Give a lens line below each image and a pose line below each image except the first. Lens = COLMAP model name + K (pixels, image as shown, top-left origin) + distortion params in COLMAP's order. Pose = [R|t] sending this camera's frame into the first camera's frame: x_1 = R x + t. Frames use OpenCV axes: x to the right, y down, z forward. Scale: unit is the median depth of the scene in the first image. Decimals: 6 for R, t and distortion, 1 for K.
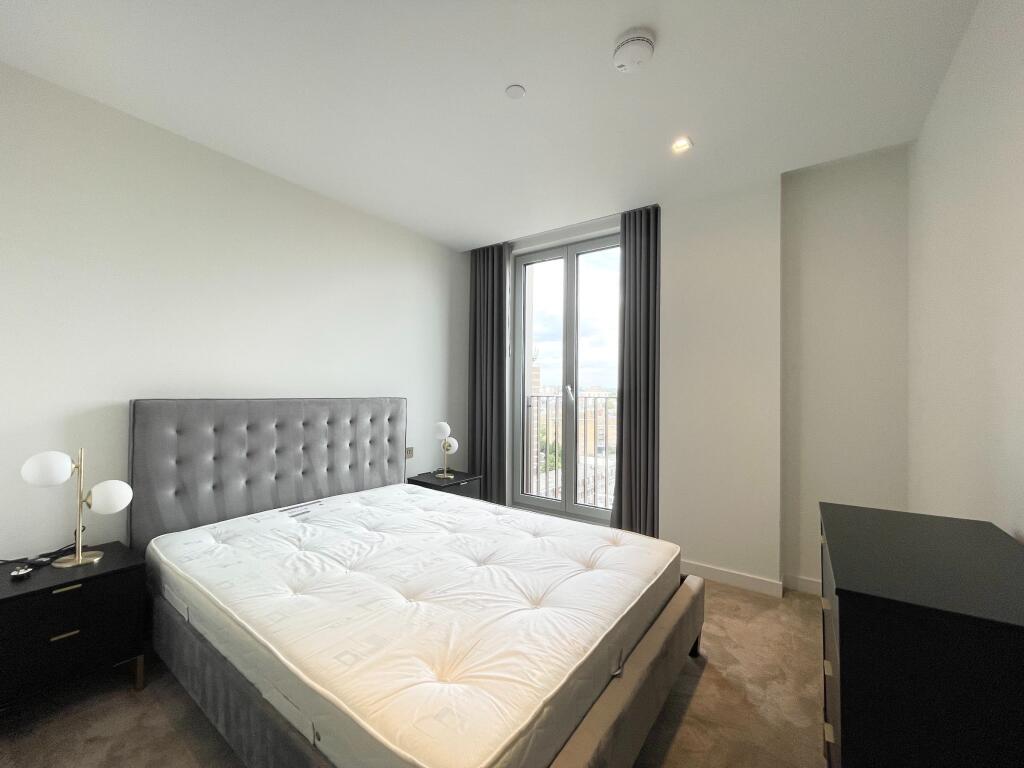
lens RADIAL K [[409.0, 0, 512.0], [0, 409.0, 384.0], [0, 0, 1]] dist [-0.000133, 0.000106]
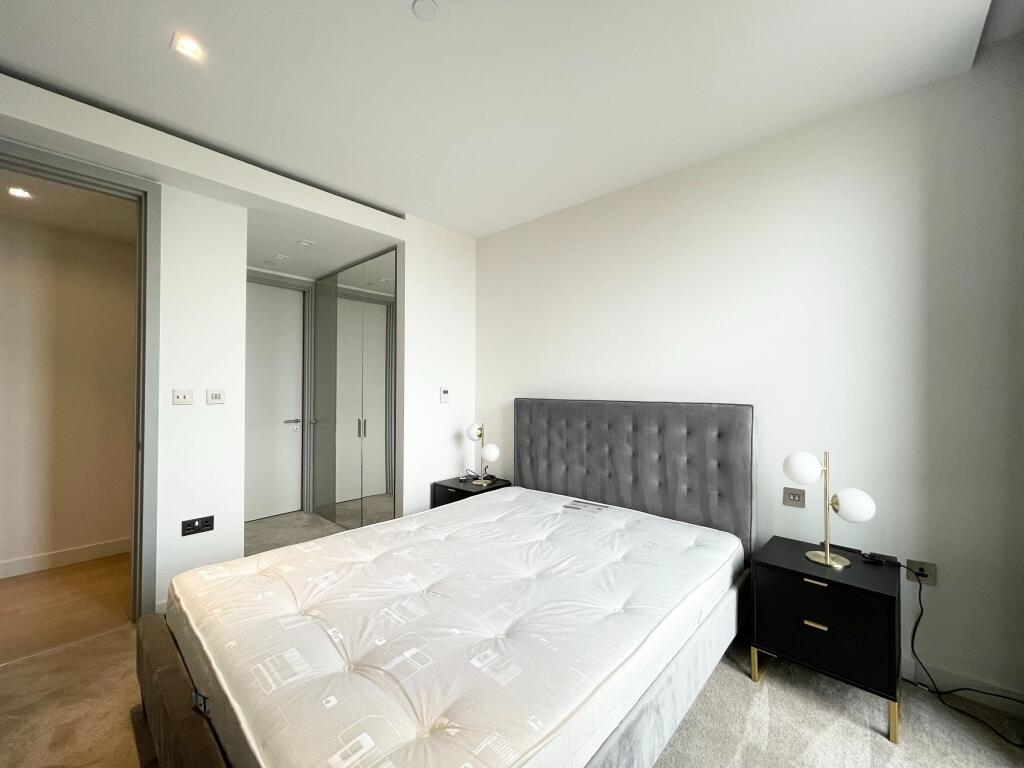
lens RADIAL K [[409.0, 0, 512.0], [0, 409.0, 384.0], [0, 0, 1]] dist [-0.000133, 0.000106]
pose [[-0.105493, -0.024609, -0.994115, 0.533612], [0.010715, 0.999608, -0.025882, 0.015349], [0.994362, -0.013382, -0.105188, 0.874248]]
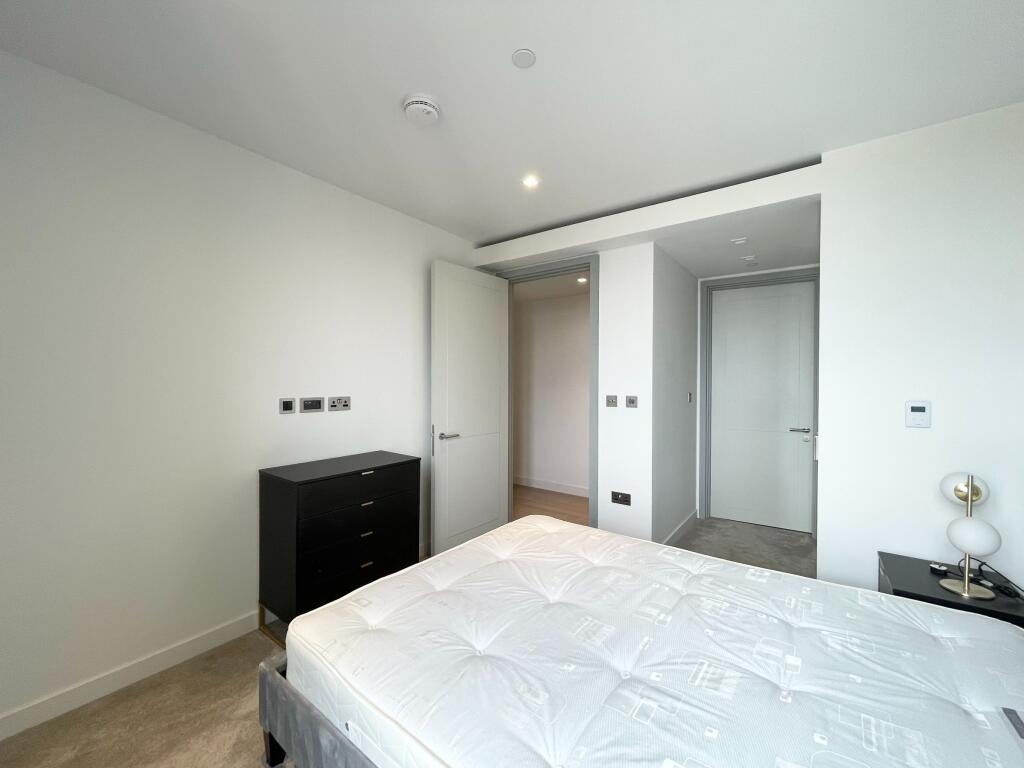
lens RADIAL K [[414.3, 0, 502.9], [0, 414.3, 381.8], [0, 0, 1]] dist [-0.001829, 0.000178]
pose [[-0.999813, -0.016216, 0.010501, 0.028859], [-0.016305, 0.999832, -0.008424, -0.027860], [-0.010363, -0.008594, -0.999909, 1.310793]]
